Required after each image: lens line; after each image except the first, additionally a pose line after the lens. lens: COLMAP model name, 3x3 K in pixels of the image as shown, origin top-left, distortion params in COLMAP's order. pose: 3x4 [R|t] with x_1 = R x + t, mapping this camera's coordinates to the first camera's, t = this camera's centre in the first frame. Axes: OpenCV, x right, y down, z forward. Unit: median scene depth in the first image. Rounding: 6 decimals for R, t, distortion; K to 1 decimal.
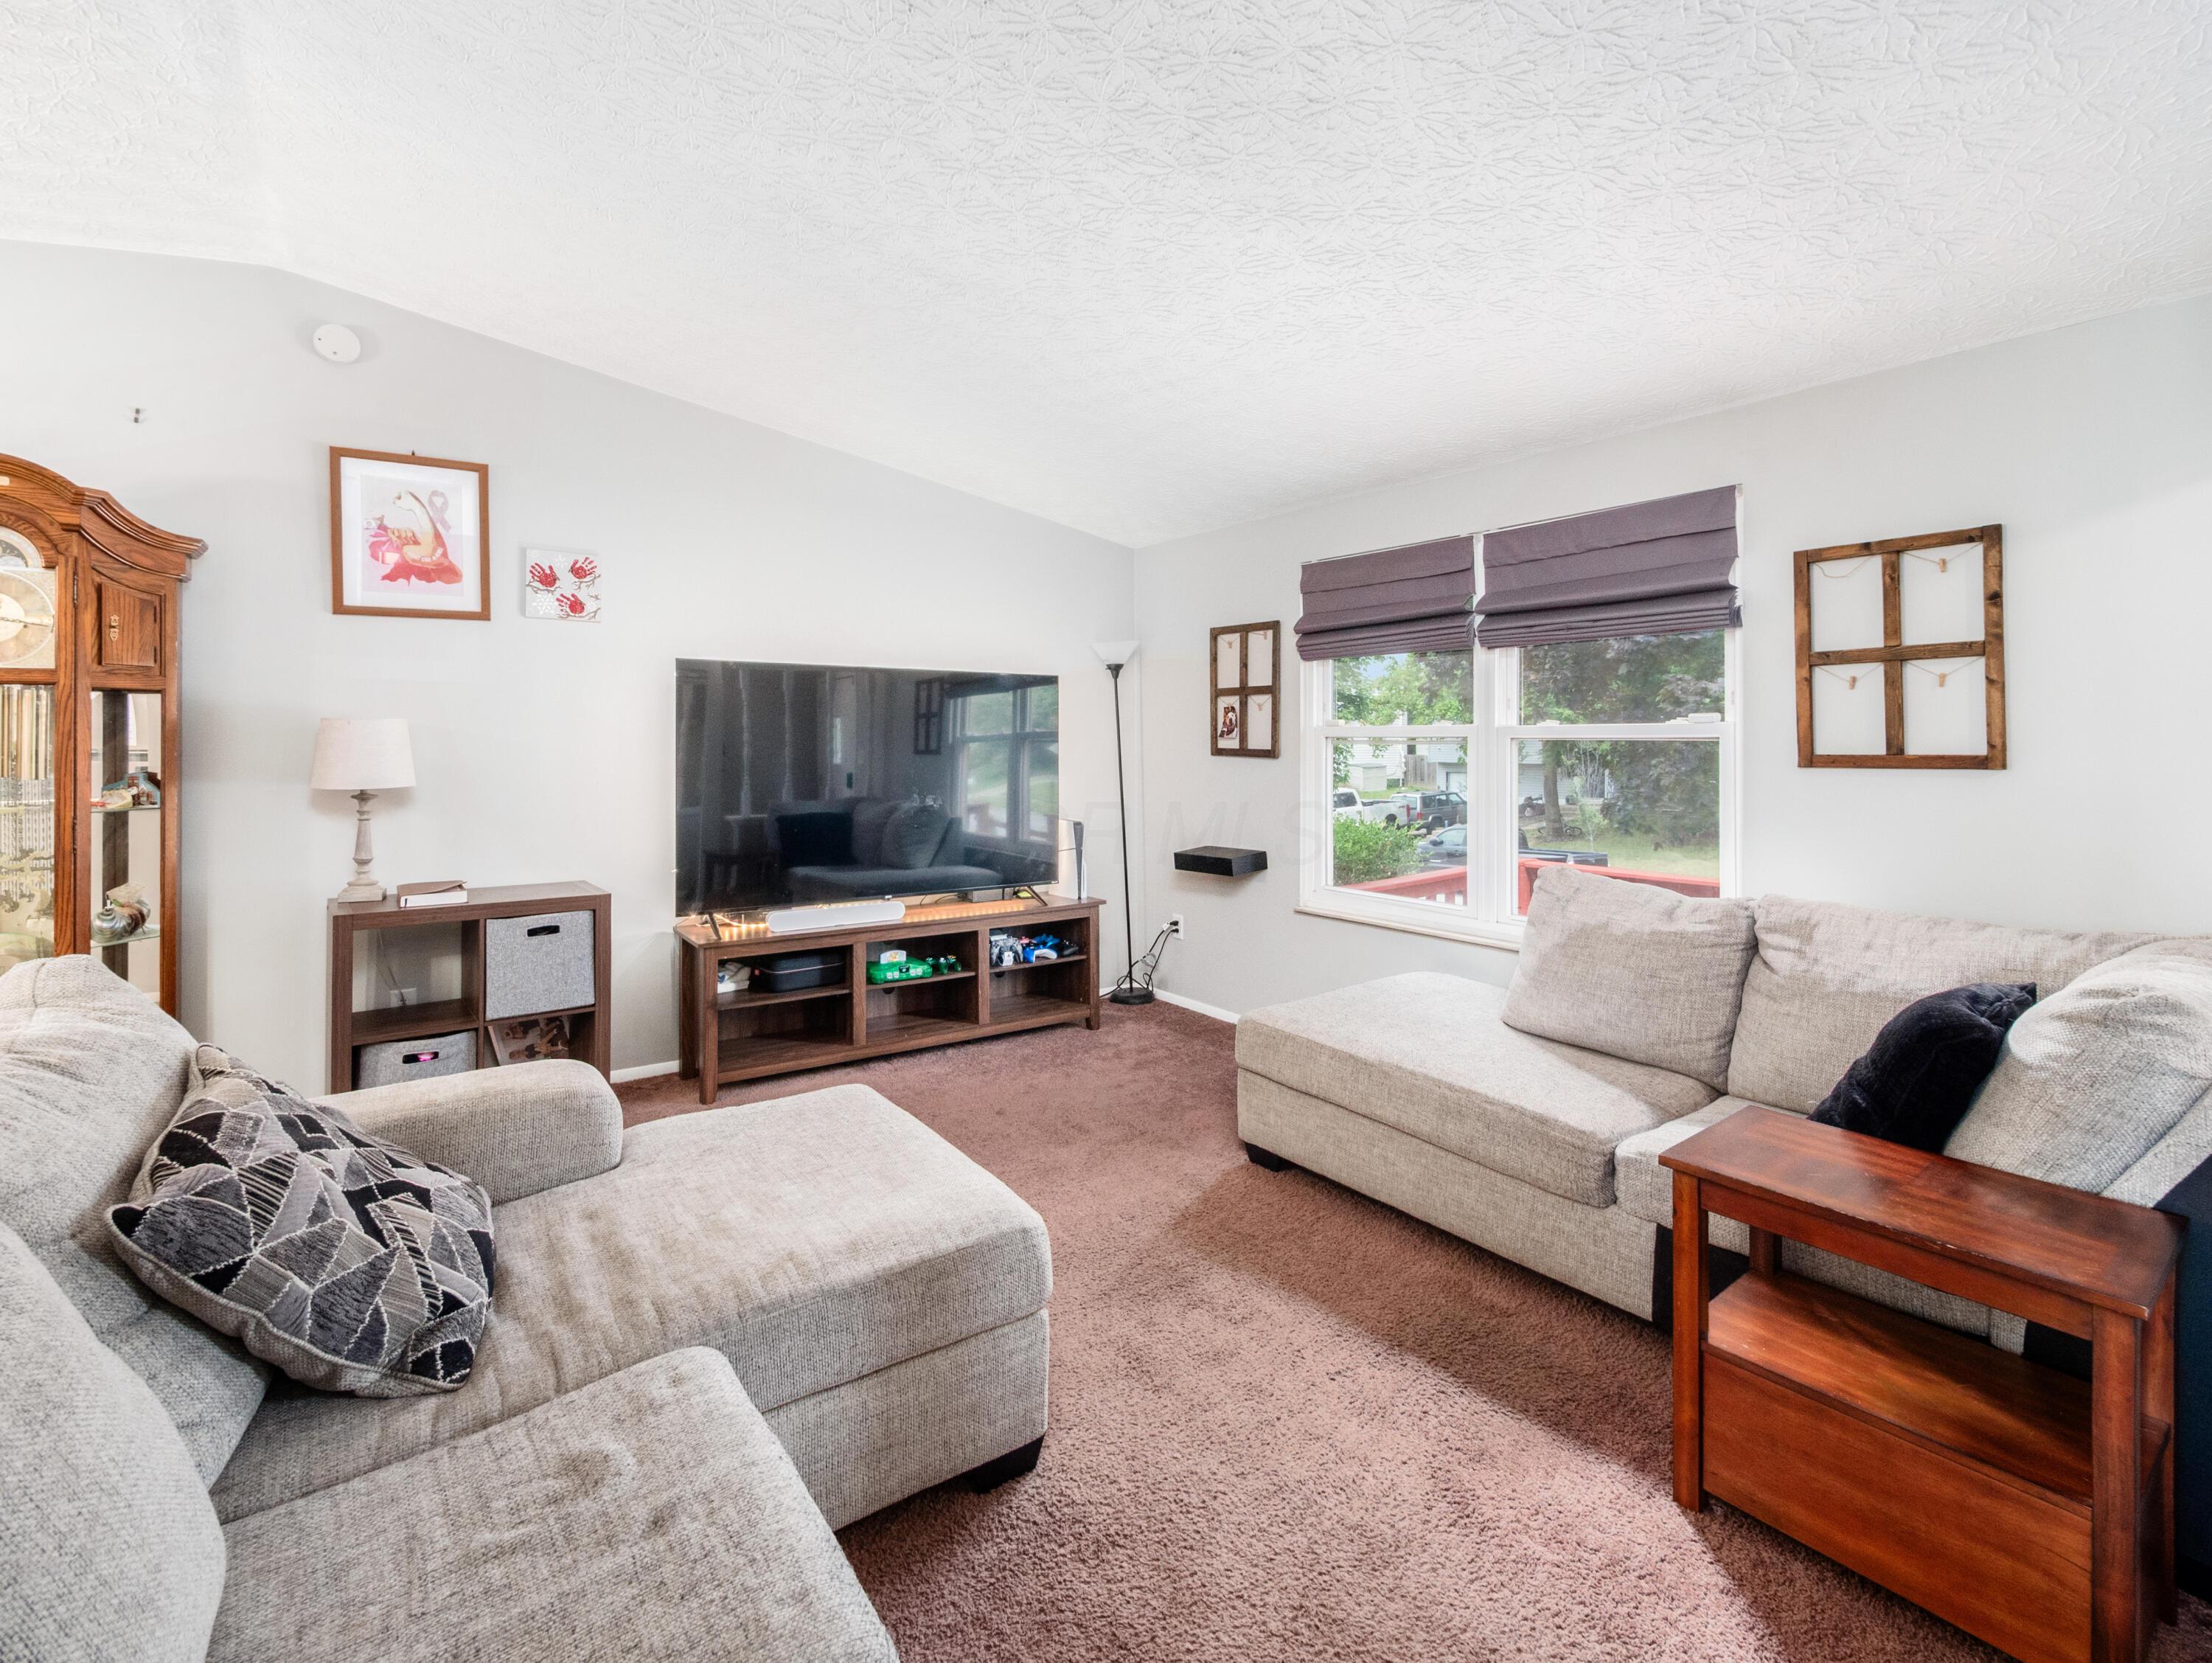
lens RADIAL K [[1033.4, 0, 1071.6], [0, 1033.4, 730.8], [0, 0, 1]] dist [-0.001877, 0.000856]
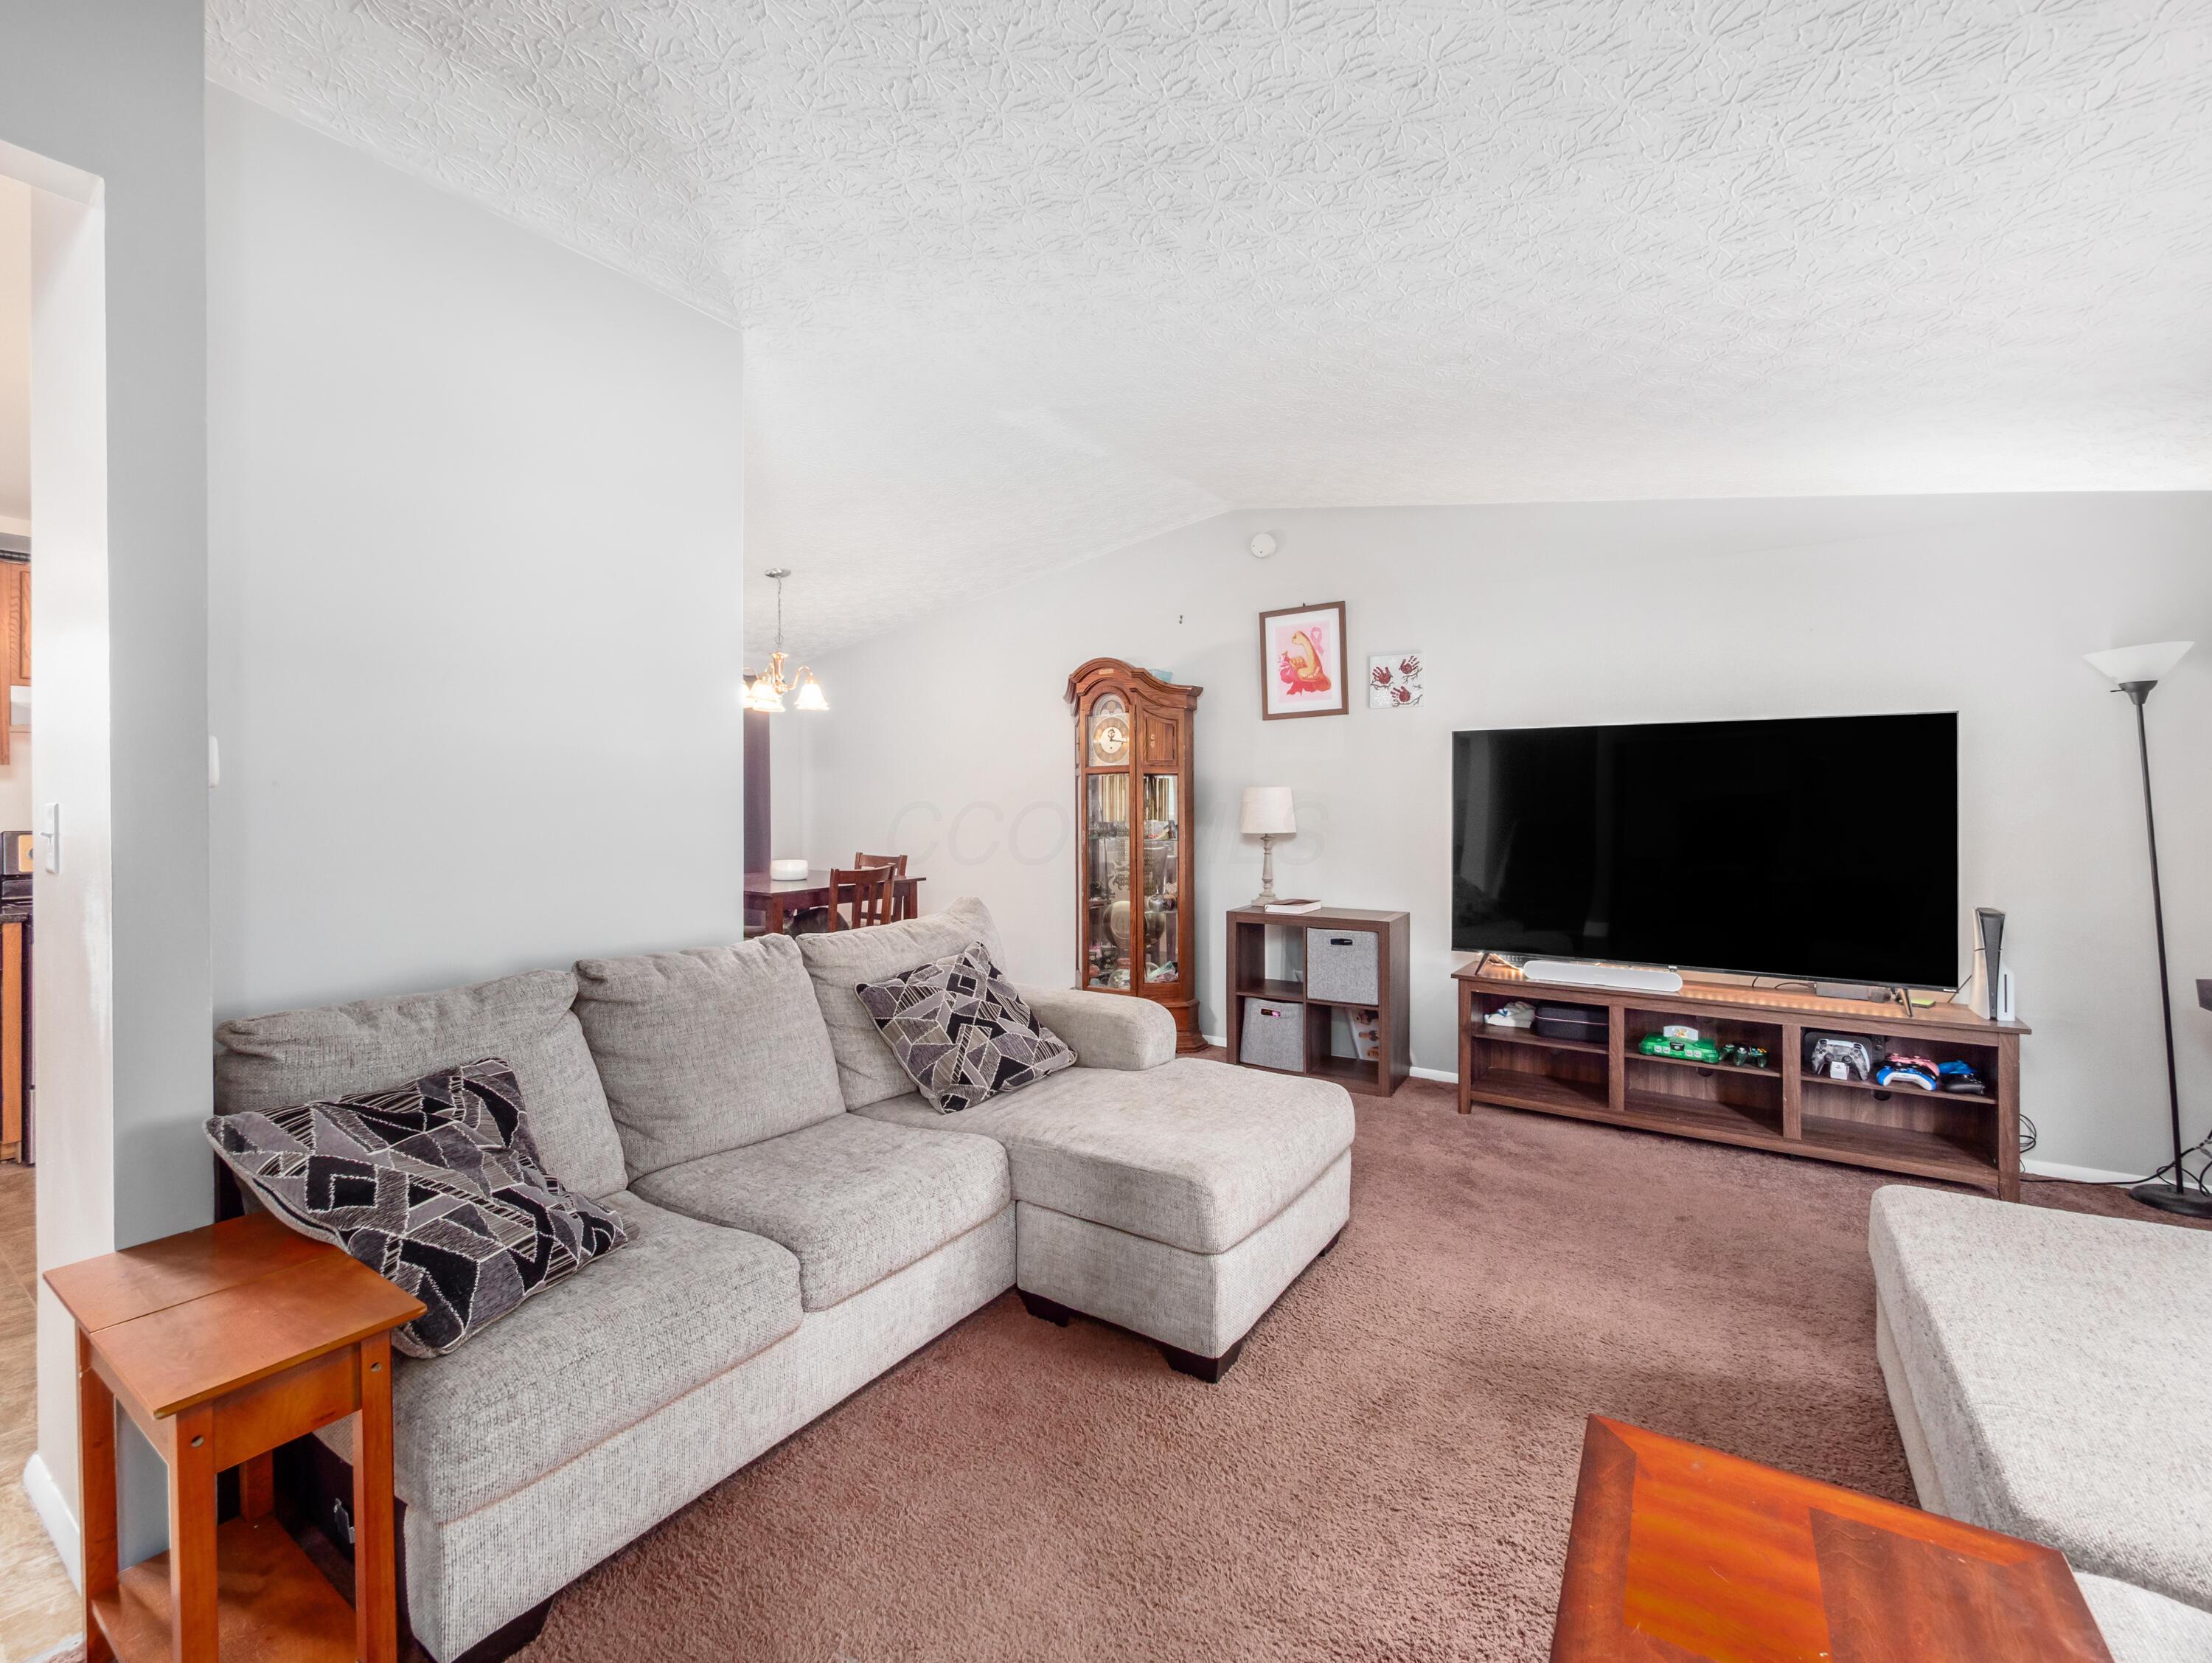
lens RADIAL K [[952.0, 0, 1109.0], [0, 952.0, 809.7], [0, 0, 1]] dist [-0.001015, -0.000285]
pose [[0.369079, 0.003028, -0.929393, 0.518819], [0.008170, 0.999945, 0.006502, 0.009620], [0.929362, -0.009993, 0.369034, 0.250085]]
